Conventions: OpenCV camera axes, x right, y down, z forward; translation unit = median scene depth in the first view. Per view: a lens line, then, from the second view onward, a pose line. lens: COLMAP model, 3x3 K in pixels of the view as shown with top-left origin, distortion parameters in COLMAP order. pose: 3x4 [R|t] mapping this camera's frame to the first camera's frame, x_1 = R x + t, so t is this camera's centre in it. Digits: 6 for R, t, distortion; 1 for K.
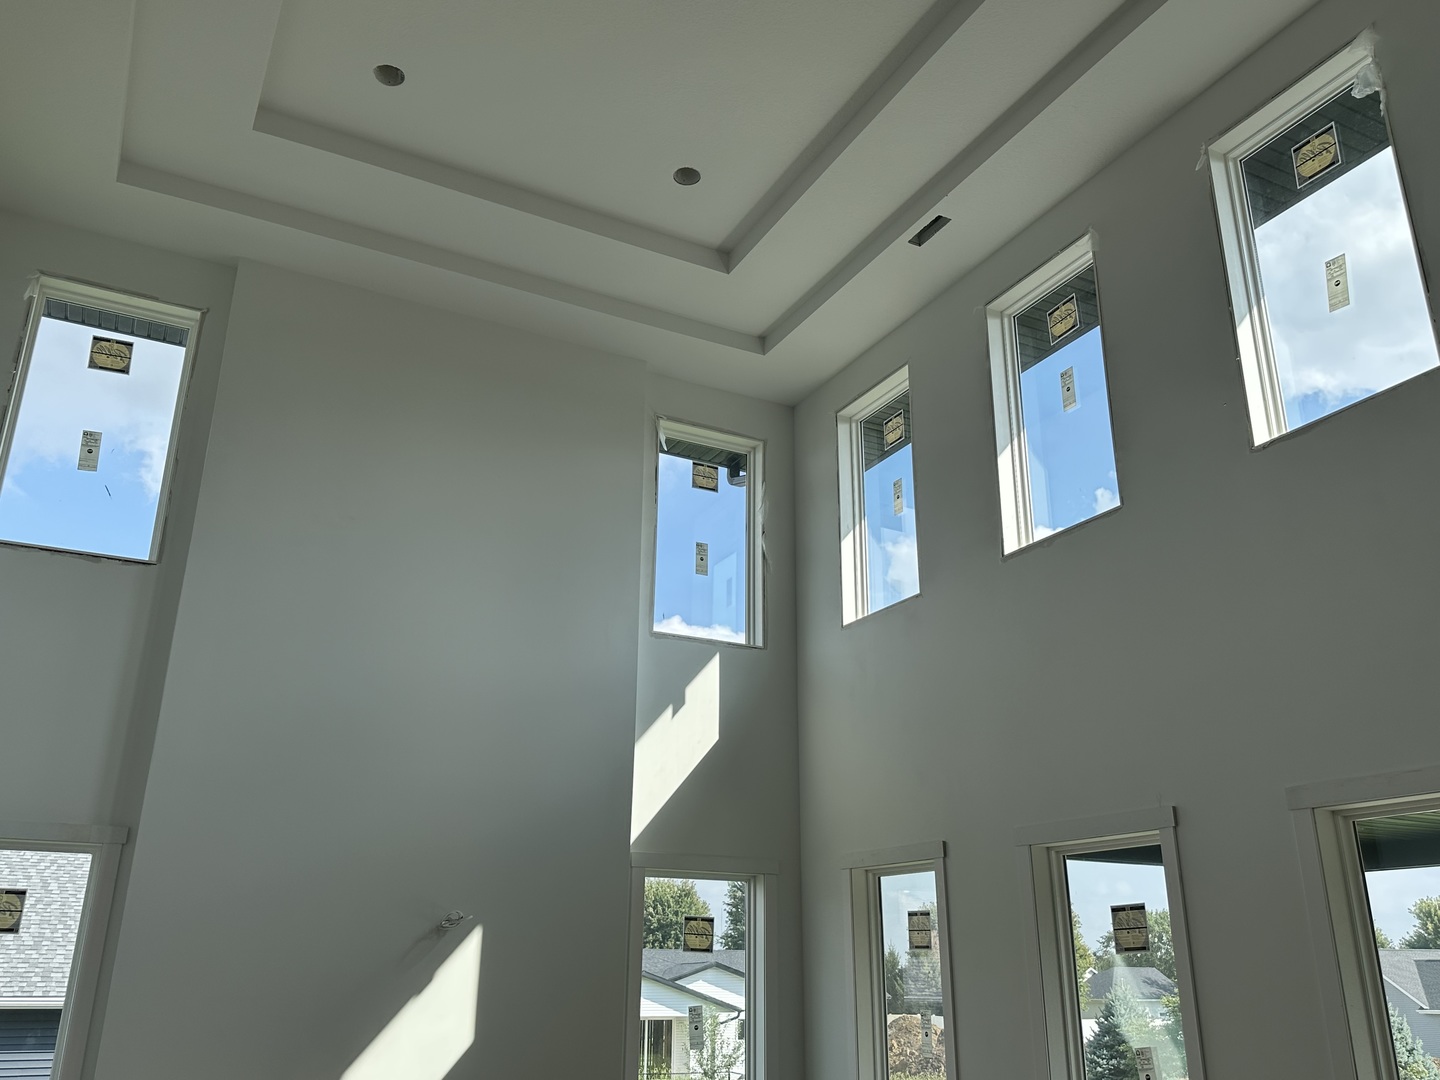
lens RADIAL K [[1193.4, 0, 767.4], [0, 1193.4, 538.9], [0, 0, 1]] dist [0.129834, -0.004828]
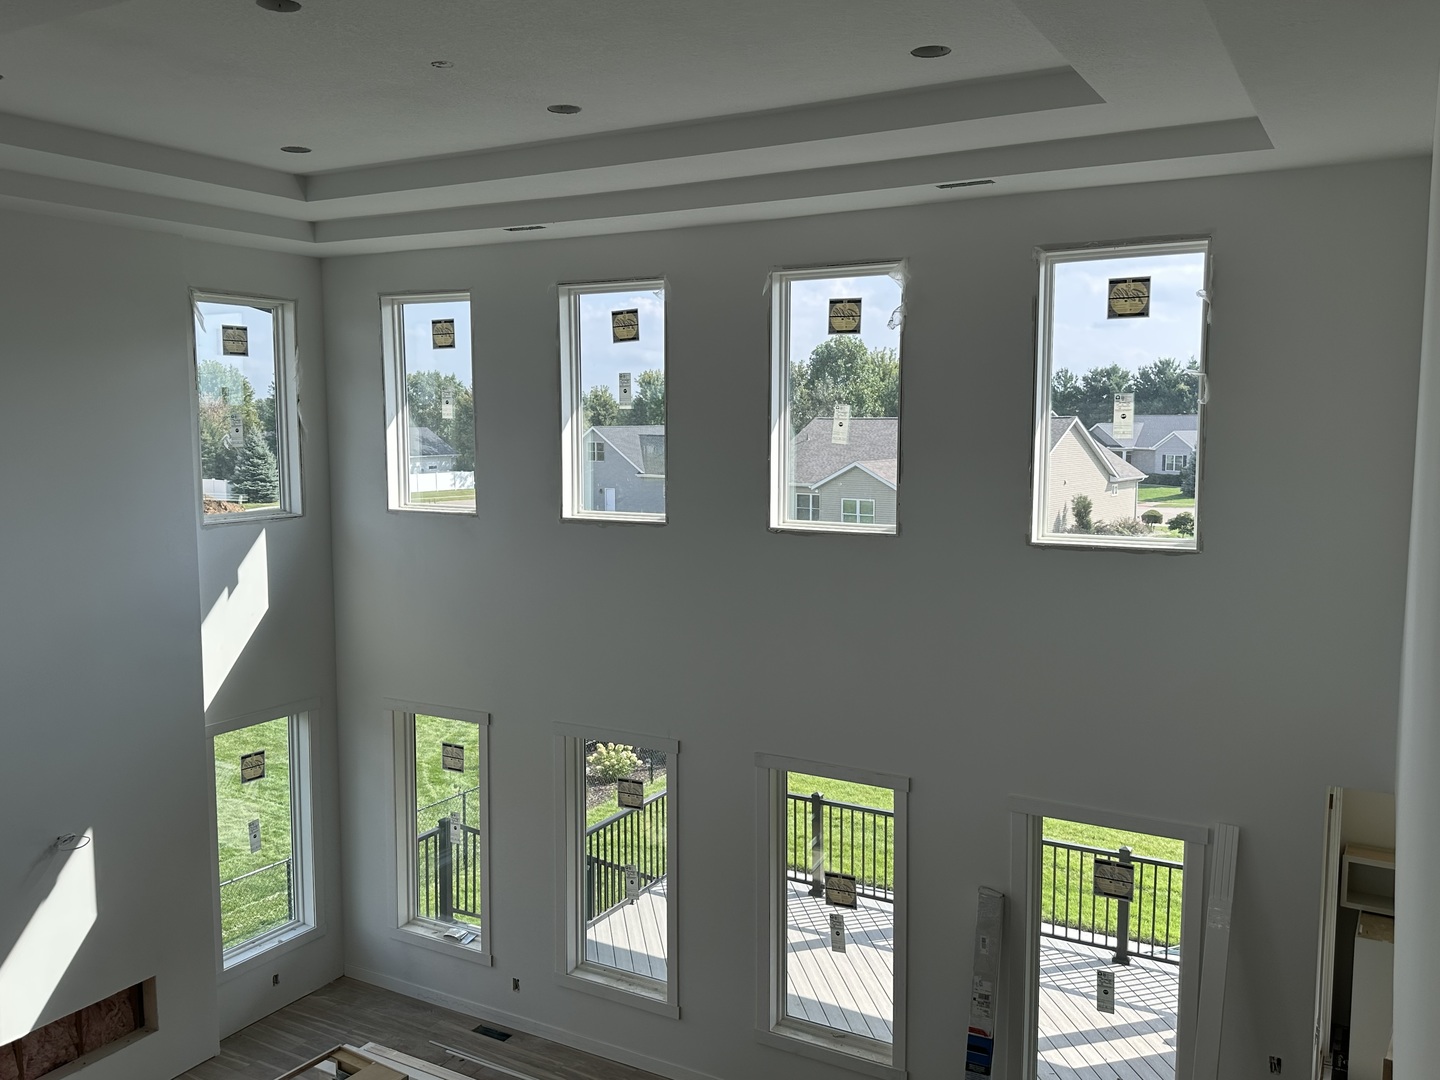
lens RADIAL K [[1205.5, 0, 720.0], [0, 1205.5, 540.0], [0, 0, 1]] dist [0.046789, -0.003834]
pose [[0.858891, -0.046746, 0.510020, -0.252878], [-0.180701, 0.904125, 0.387175, -0.403030], [-0.479221, -0.424702, 0.768099, -0.041709]]
